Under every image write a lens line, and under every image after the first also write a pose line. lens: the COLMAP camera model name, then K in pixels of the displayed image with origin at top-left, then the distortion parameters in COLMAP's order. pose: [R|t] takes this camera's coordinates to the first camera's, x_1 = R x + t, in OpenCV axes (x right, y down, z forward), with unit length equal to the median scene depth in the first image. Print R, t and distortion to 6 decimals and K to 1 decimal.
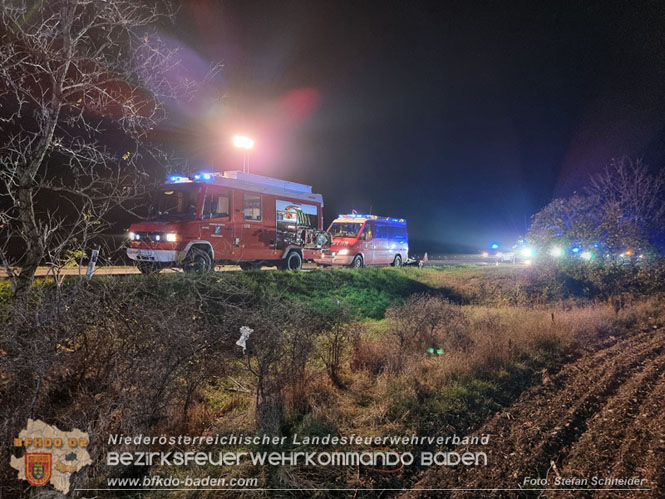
lens RADIAL K [[459.0, 0, 332.1], [0, 459.0, 244.9], [0, 0, 1]] dist [0.008189, 0.000662]
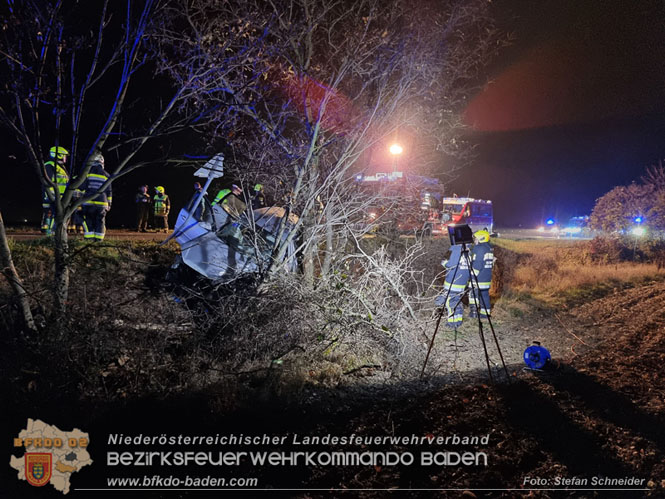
lens RADIAL K [[459.0, 0, 332.1], [0, 459.0, 255.3], [0, 0, 1]] dist [0.008189, 0.000662]
pose [[0.996793, 0.019664, -0.077564, -0.213047], [-0.013100, 0.996360, 0.084237, -0.007628], [0.078938, -0.082950, 0.993422, -0.372298]]
